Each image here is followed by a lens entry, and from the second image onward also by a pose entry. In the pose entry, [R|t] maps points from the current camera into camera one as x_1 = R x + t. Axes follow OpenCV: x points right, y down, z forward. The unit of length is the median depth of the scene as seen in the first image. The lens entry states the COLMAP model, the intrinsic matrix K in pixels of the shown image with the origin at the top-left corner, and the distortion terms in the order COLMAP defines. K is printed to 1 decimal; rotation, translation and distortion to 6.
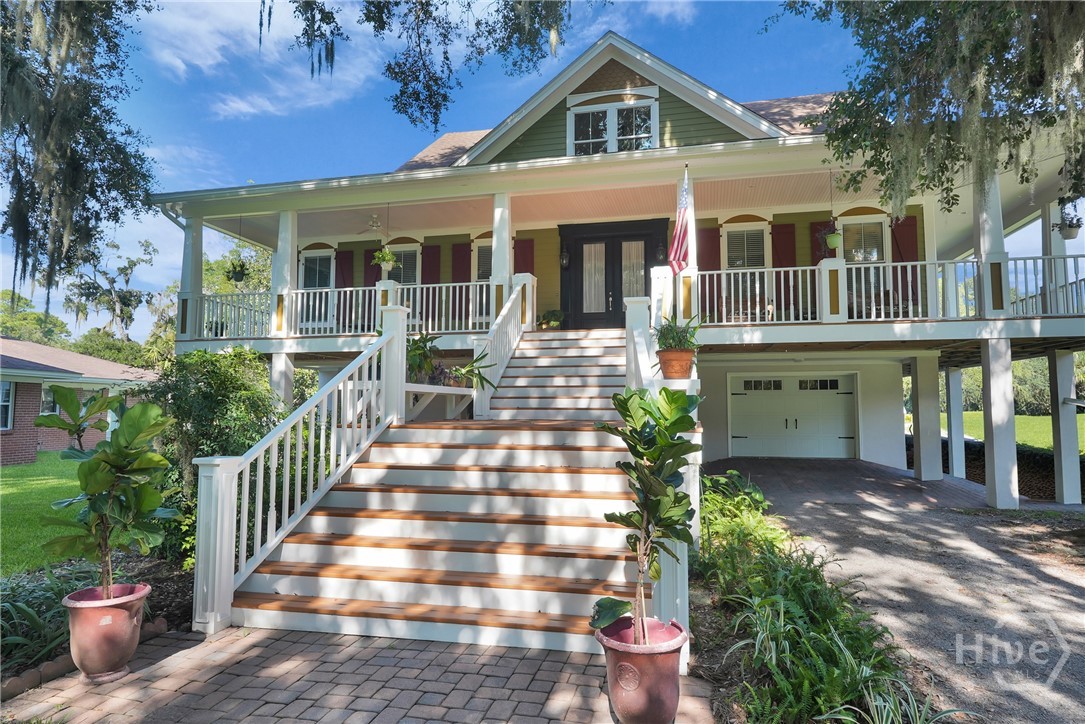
lens RADIAL K [[630.8, 0, 538.4], [0, 630.8, 358.2], [0, 0, 1]] dist [-0.004531, 0.002128]
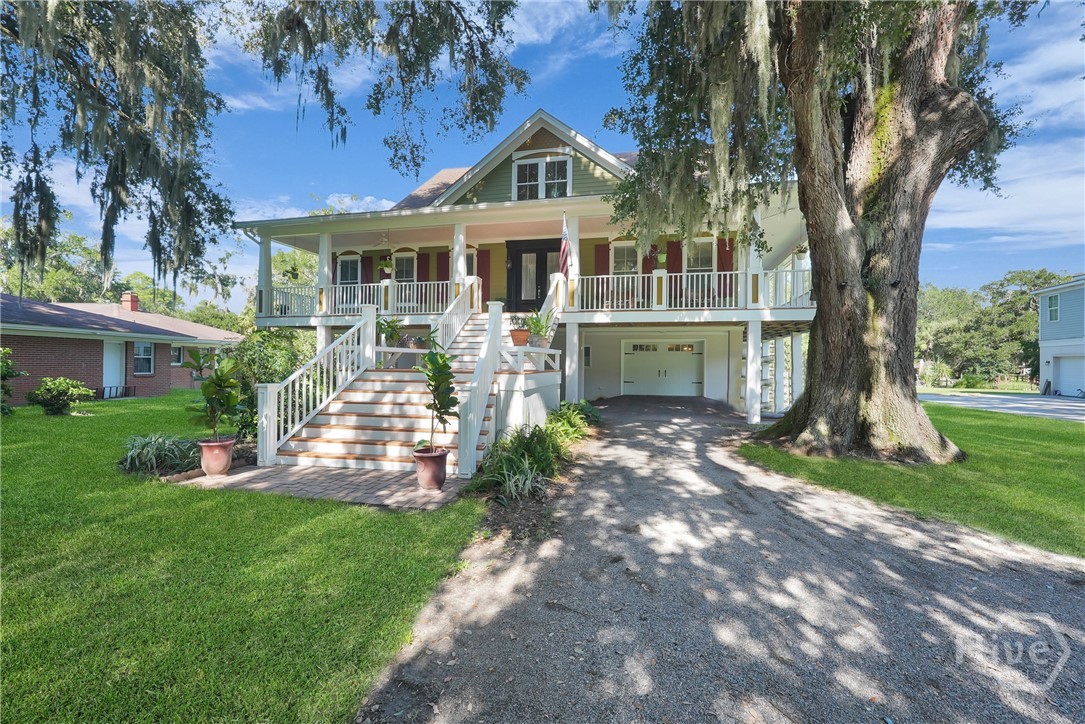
lens RADIAL K [[487.2, 0, 539.2], [0, 487.2, 362.2], [0, 0, 1]] dist [-0.013581, 0.000875]
pose [[0.999926, 0.007364, -0.009721, 0.148010], [-0.006592, 0.996995, 0.077188, -0.014885], [0.010260, -0.077118, 0.996969, -0.211380]]
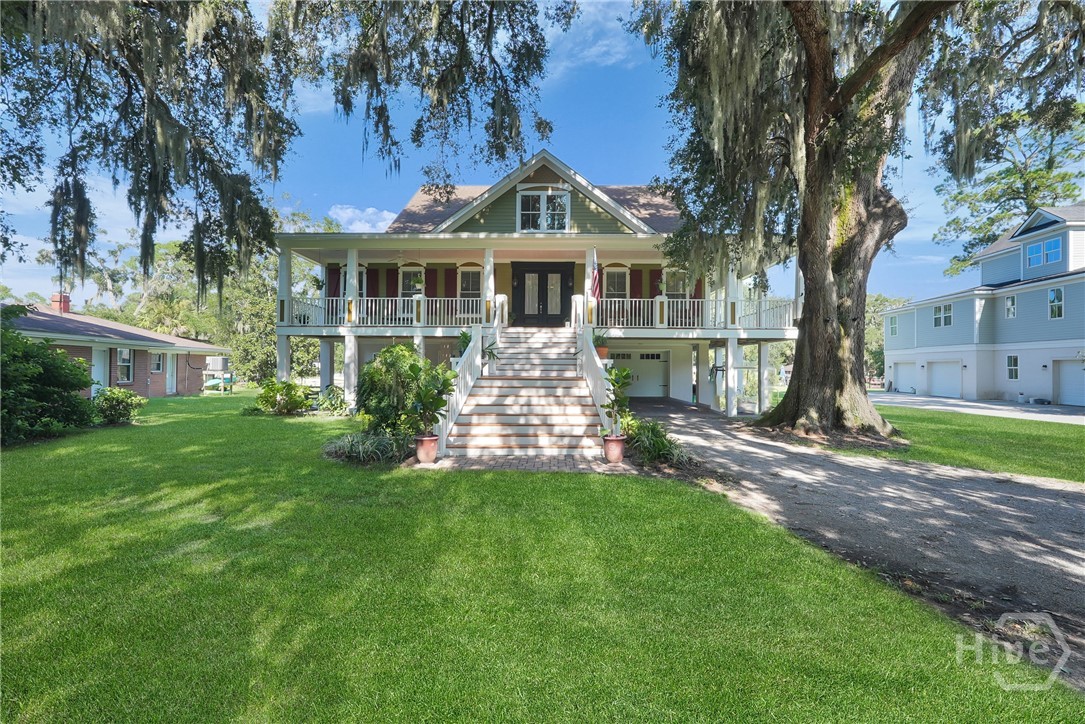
lens RADIAL K [[487.2, 0, 543.4], [0, 487.2, 361.3], [0, 0, 1]] dist [-0.013581, 0.000875]
pose [[0.977179, 0.006598, 0.212313, -0.188833], [-0.020789, 0.997690, 0.064674, -0.034872], [-0.211396, -0.067612, 0.975059, -0.371797]]
